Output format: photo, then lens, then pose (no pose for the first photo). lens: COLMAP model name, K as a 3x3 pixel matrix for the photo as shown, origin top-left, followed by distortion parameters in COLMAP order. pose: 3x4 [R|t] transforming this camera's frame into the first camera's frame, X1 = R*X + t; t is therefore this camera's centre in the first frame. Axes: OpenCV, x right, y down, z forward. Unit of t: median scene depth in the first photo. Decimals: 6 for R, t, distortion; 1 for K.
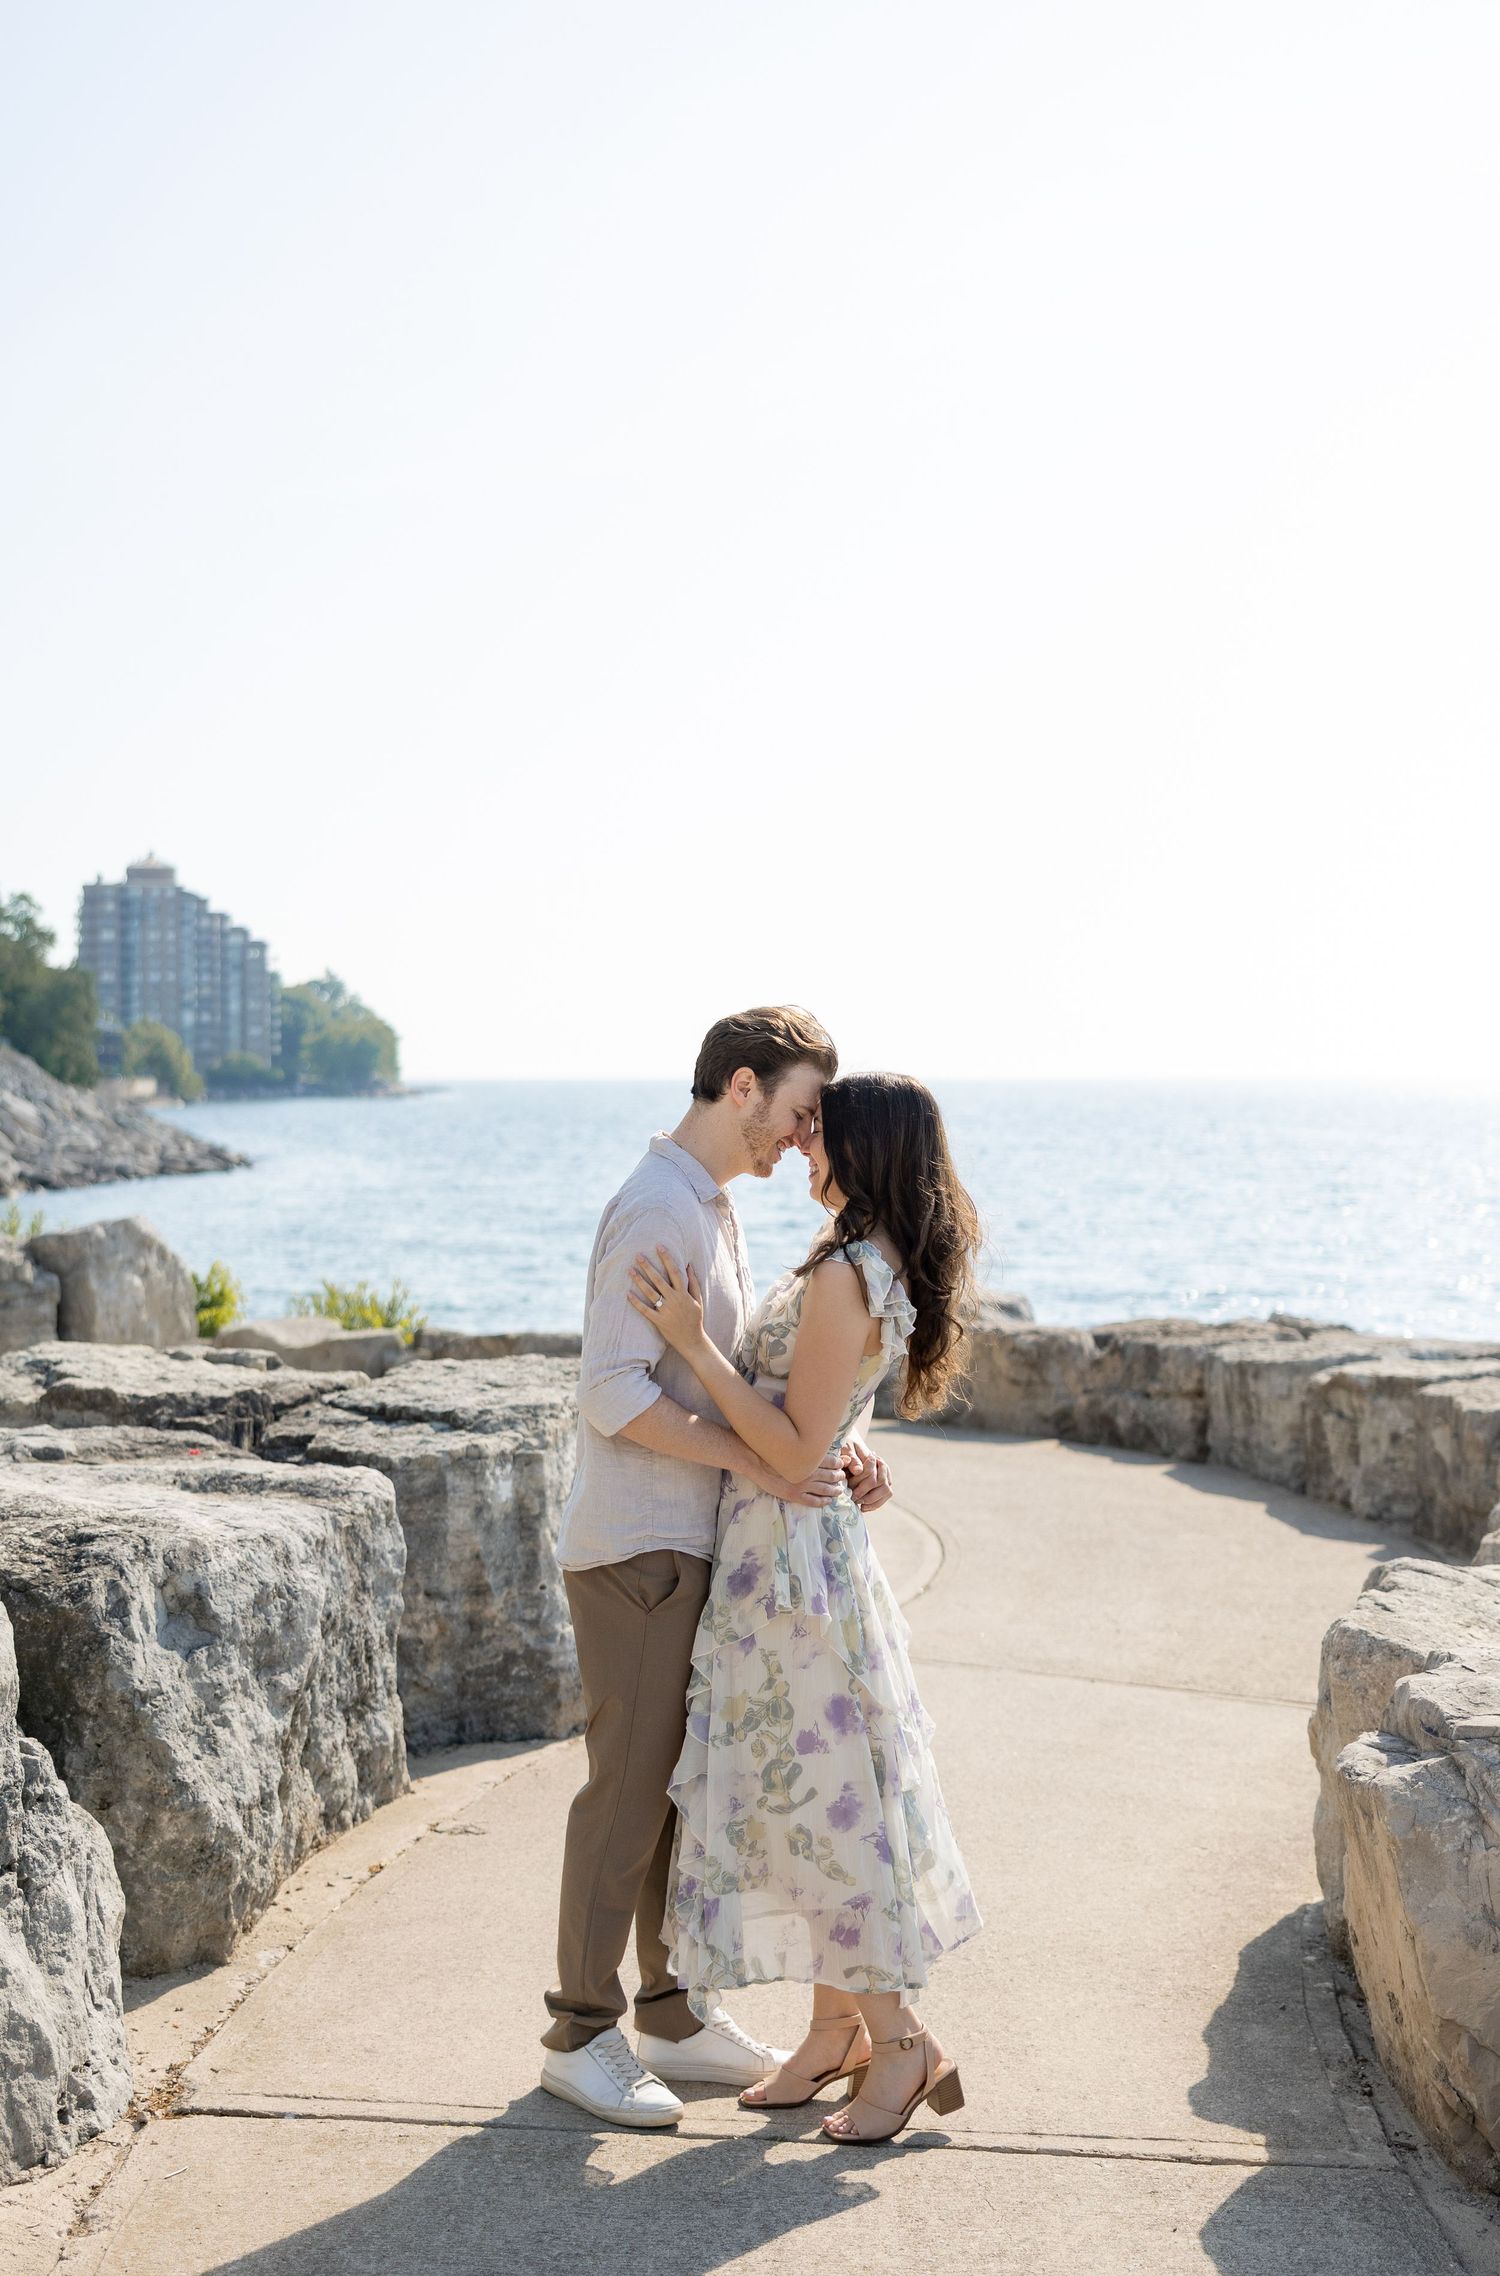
lens RADIAL K [[2536.2, 0, 699.8], [0, 2536.2, 1130.9], [0, 0, 1]] dist [0.000158, 0.015035]
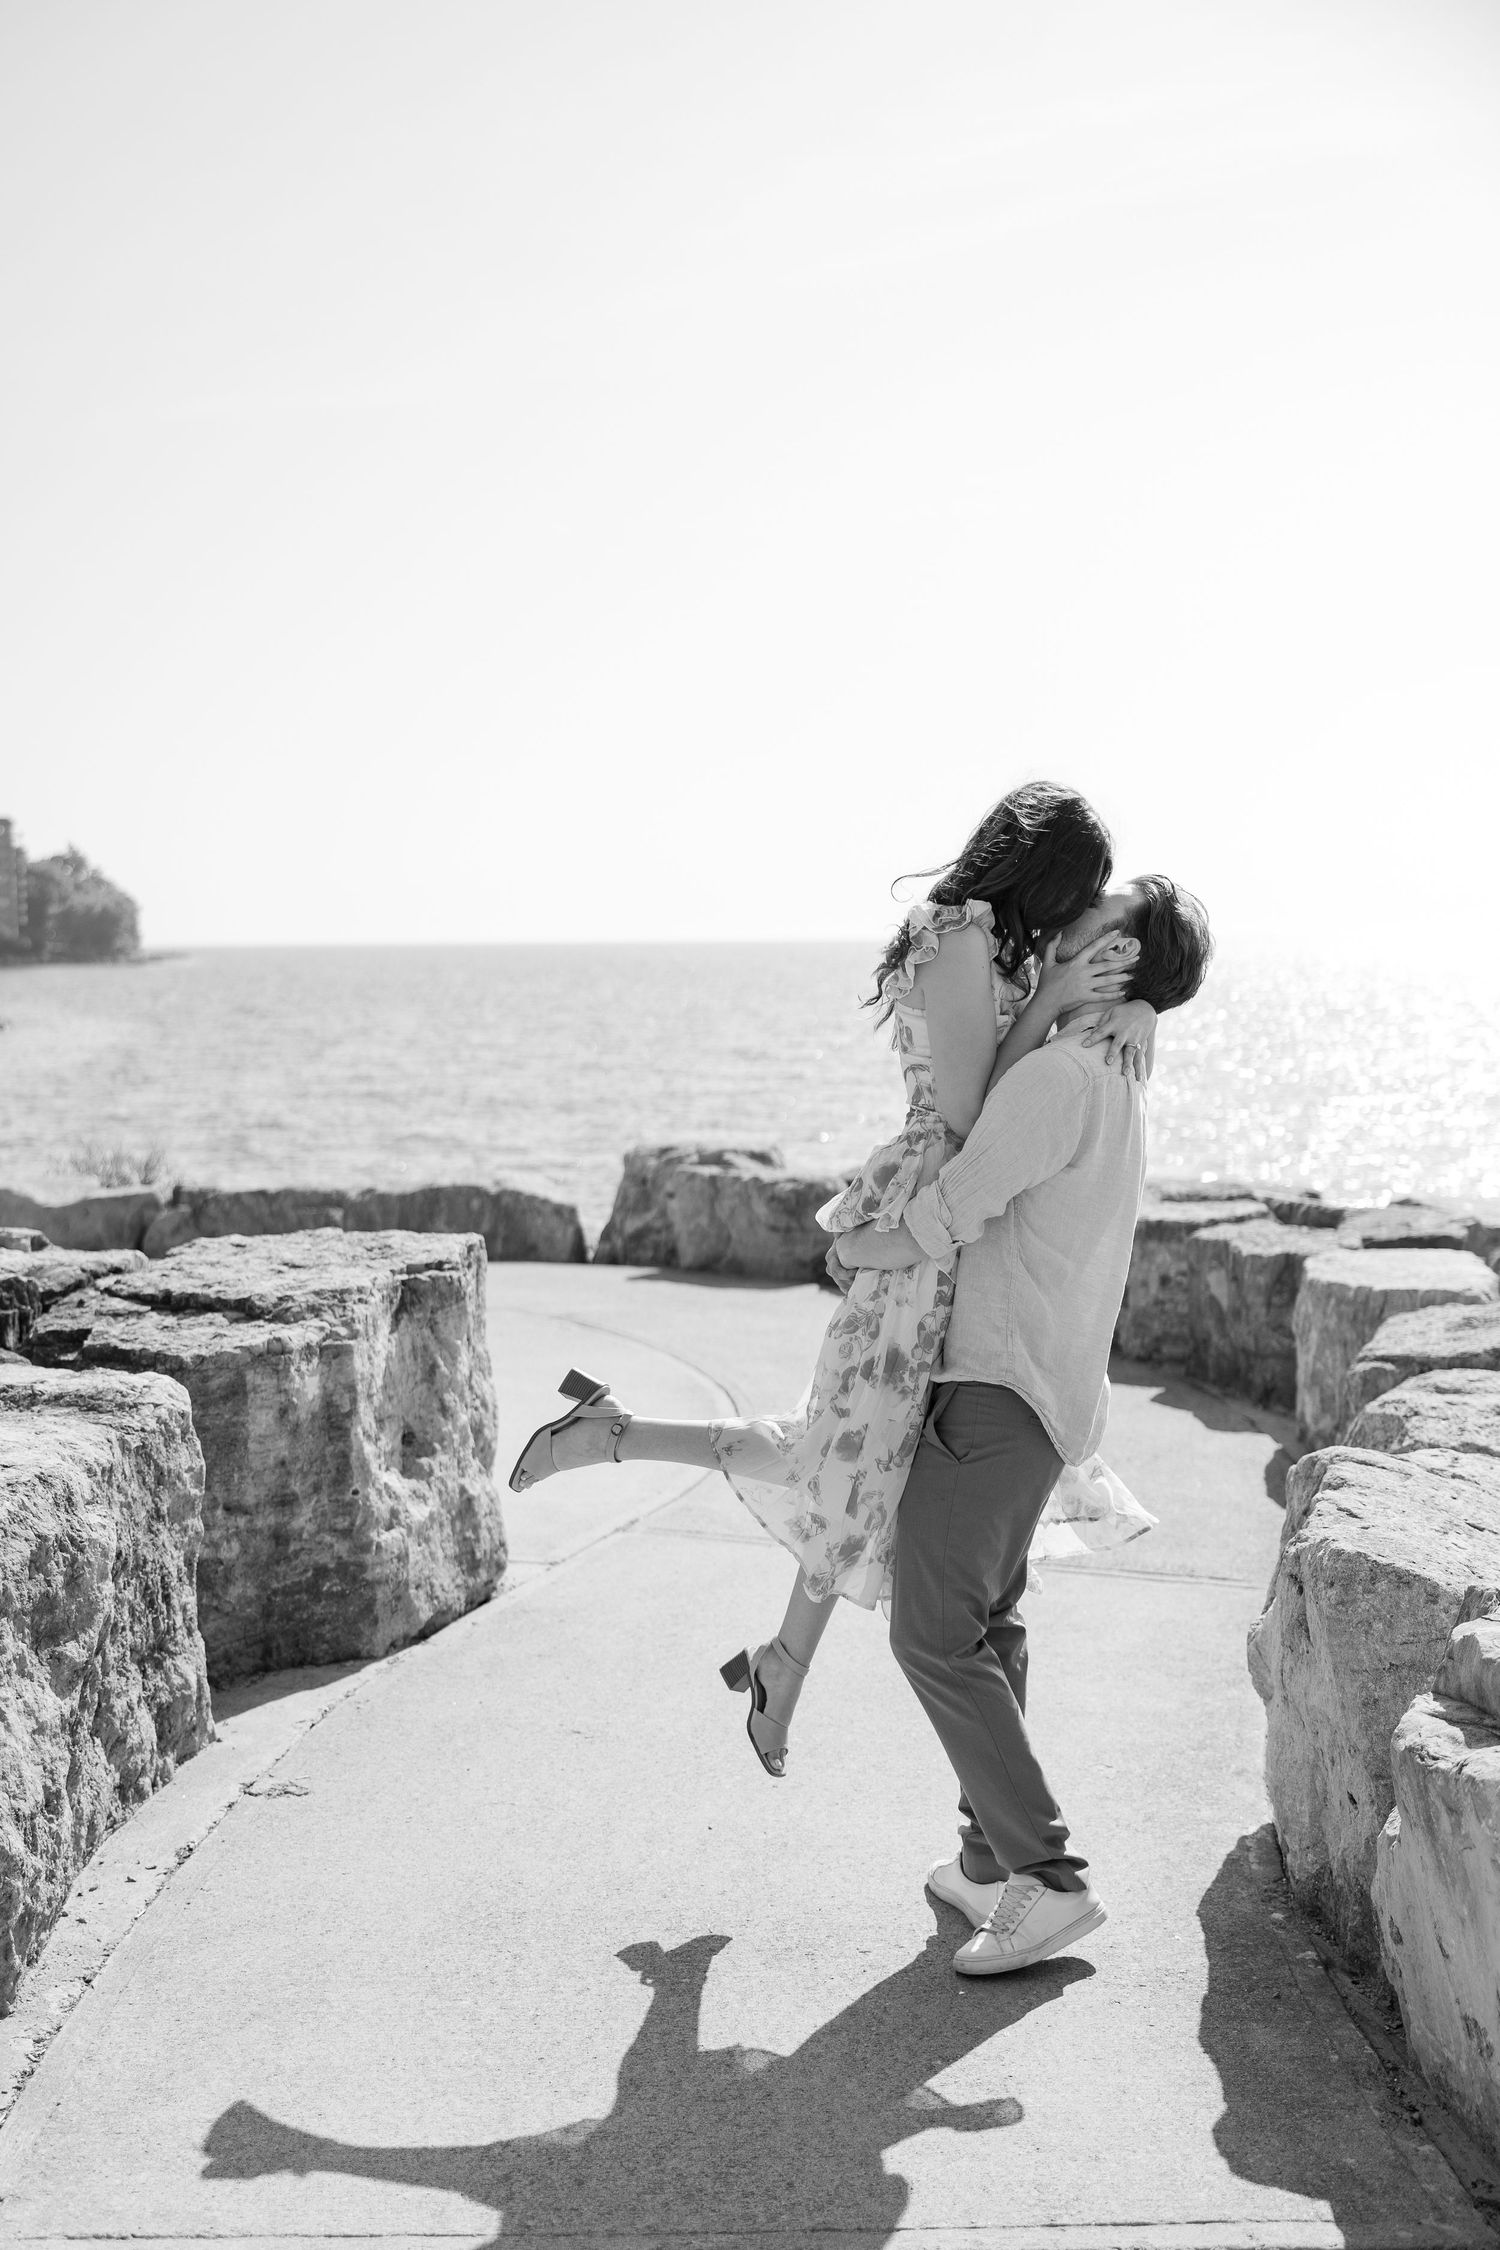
lens RADIAL K [[2287.1, 0, 672.3], [0, 2287.1, 1123.1], [0, 0, 1]] dist [-0.001356, -0.006656]
pose [[0.993917, -0.016213, 0.108935, -0.033662], [0.009860, 0.998232, 0.058610, 0.003249], [-0.109693, -0.057180, 0.992320, 0.178342]]
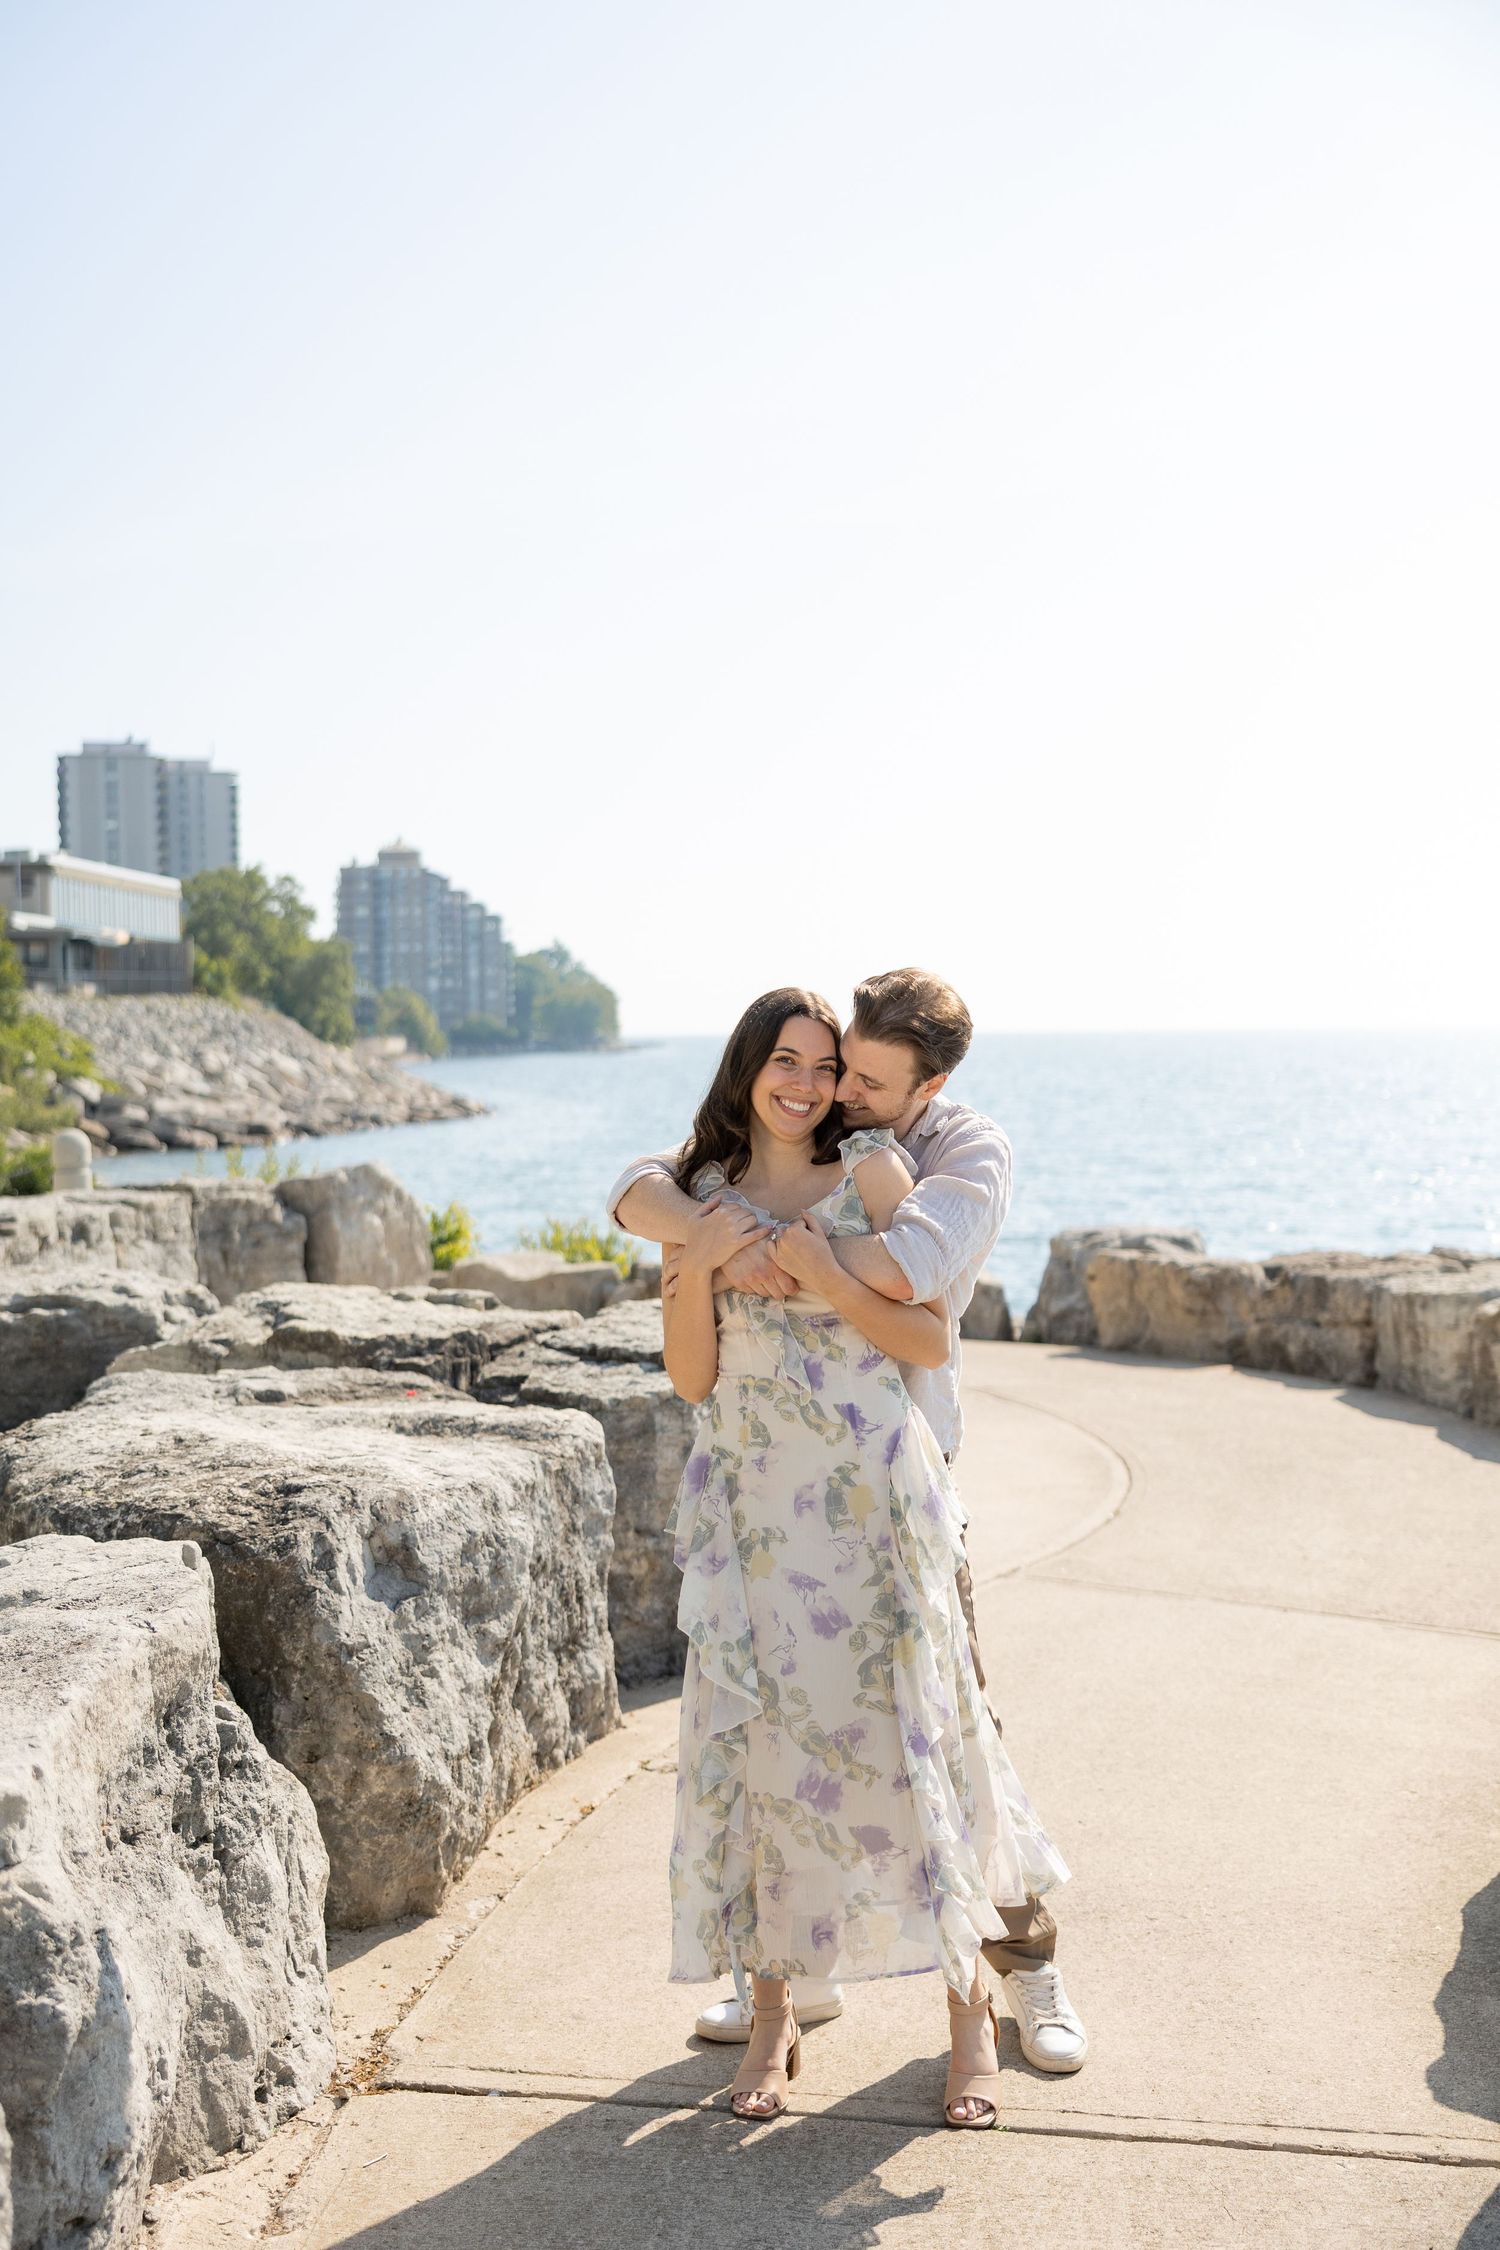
lens RADIAL K [[2260.9, 0, 750.0], [0, 2260.9, 1125.0], [0, 0, 1]] dist [0.004472, -0.003868]
pose [[0.998139, -0.007484, -0.060523, -0.004735], [0.008681, 0.999771, 0.019538, 0.000653], [0.060363, -0.020027, 0.997976, 0.082239]]
